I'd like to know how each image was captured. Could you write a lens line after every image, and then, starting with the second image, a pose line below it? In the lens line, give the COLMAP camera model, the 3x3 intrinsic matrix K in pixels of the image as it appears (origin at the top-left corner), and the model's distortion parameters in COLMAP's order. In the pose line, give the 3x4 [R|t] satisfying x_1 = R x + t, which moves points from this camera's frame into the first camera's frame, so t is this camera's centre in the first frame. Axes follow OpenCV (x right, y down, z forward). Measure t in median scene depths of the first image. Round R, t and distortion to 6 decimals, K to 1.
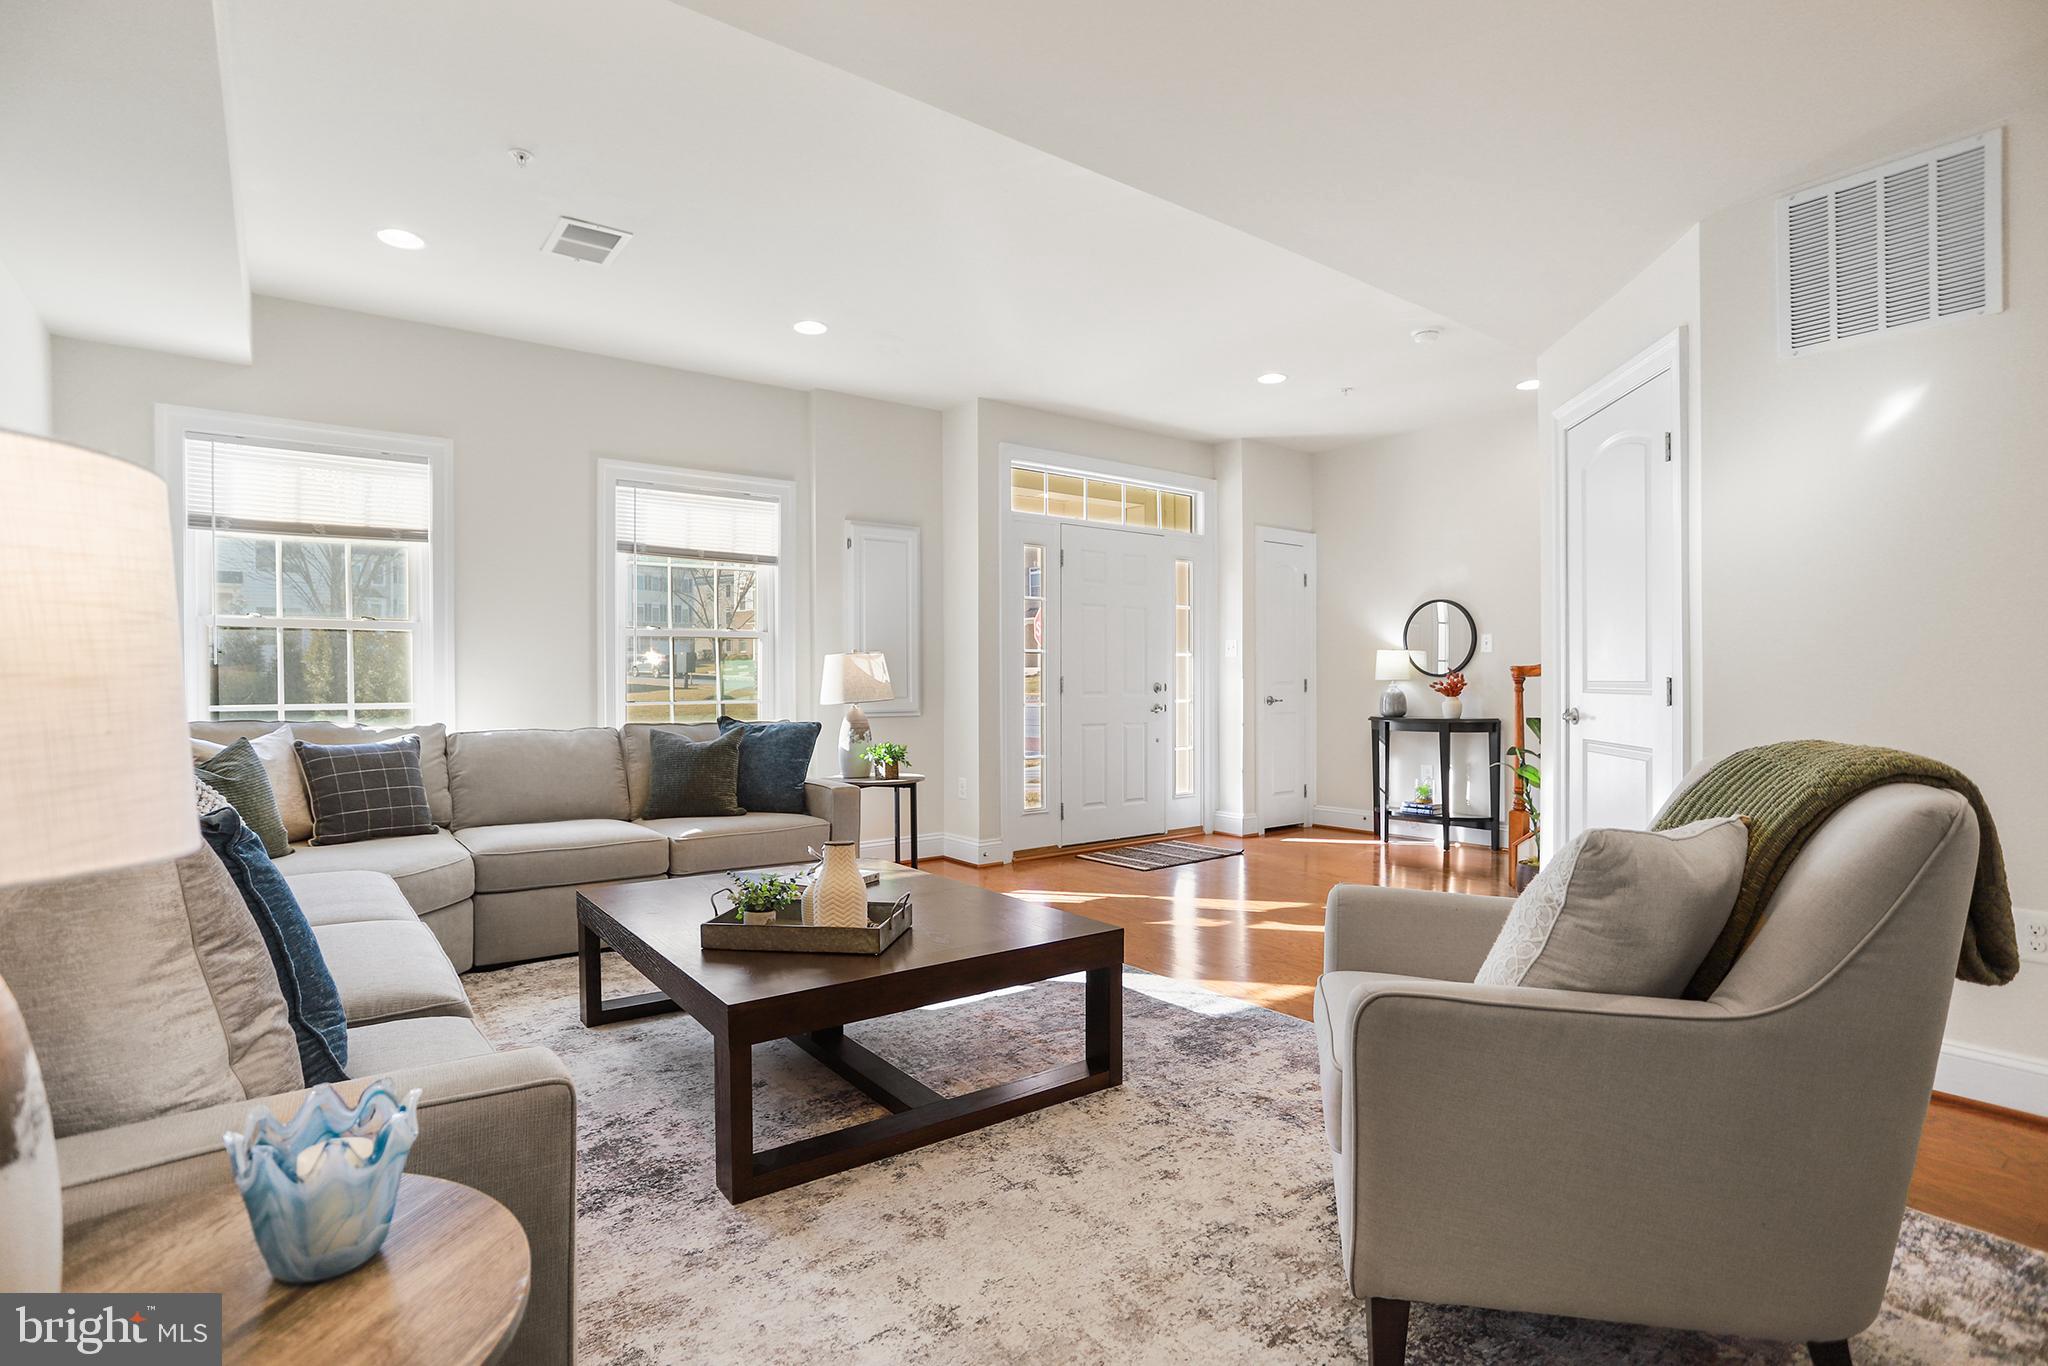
lens RADIAL K [[1015.4, 0, 1030.0], [0, 1015.4, 687.5], [0, 0, 1]] dist [-0.025946, -0.000037]
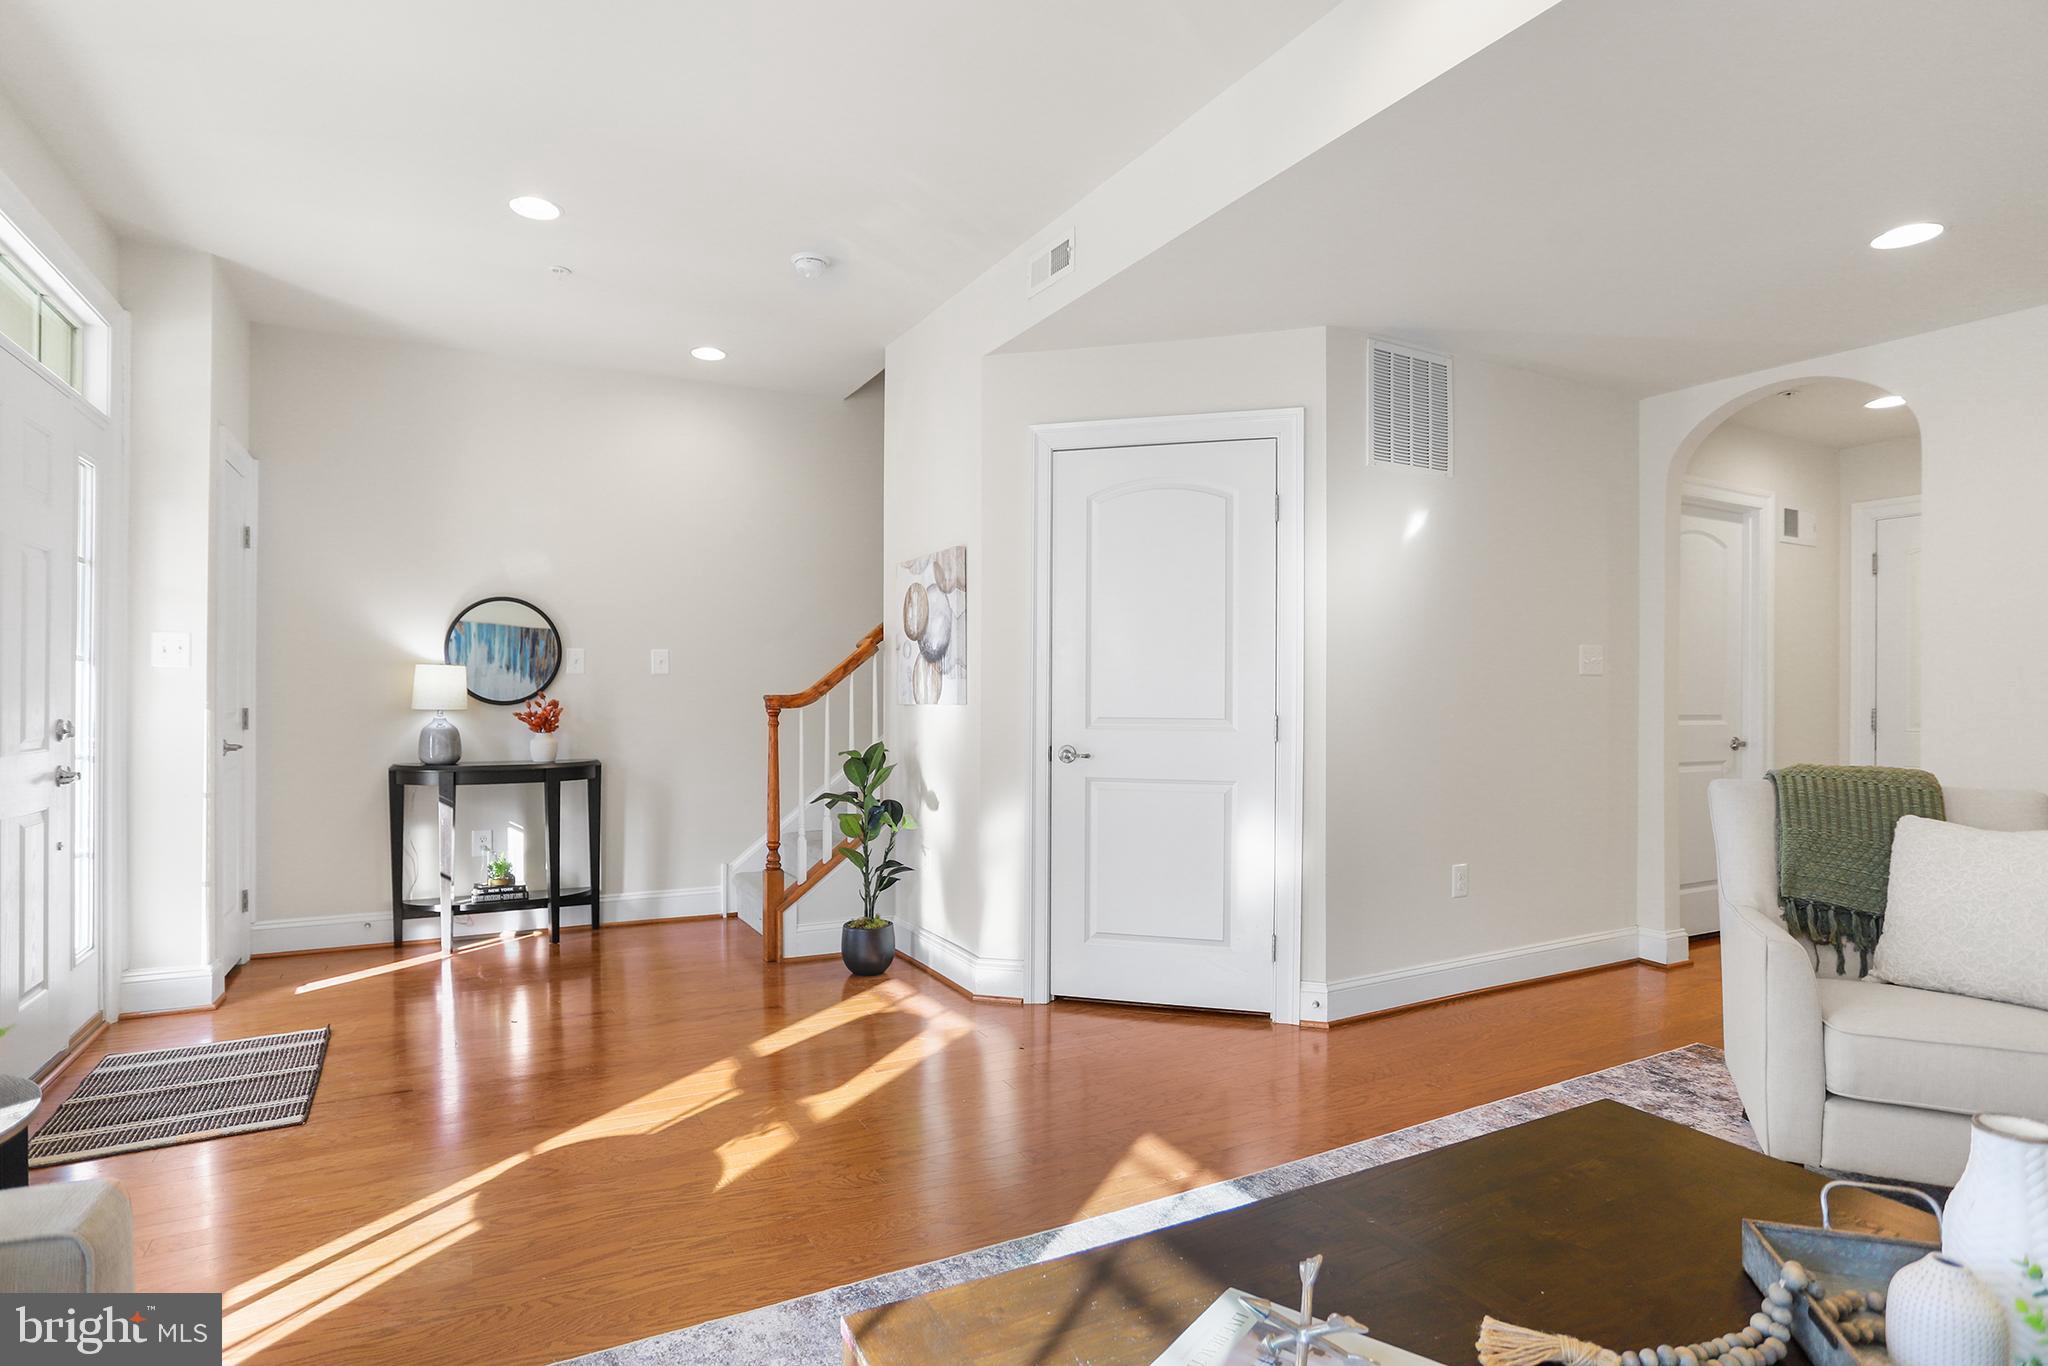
lens RADIAL K [[1015.4, 0, 1032.2], [0, 1015.4, 693.6], [0, 0, 1]] dist [-0.025946, -0.000037]
pose [[0.149841, 0.013214, 0.988622, -0.501743], [0.003557, 0.999897, -0.013904, -0.016263], [-0.988704, 0.005600, 0.149779, 1.050737]]
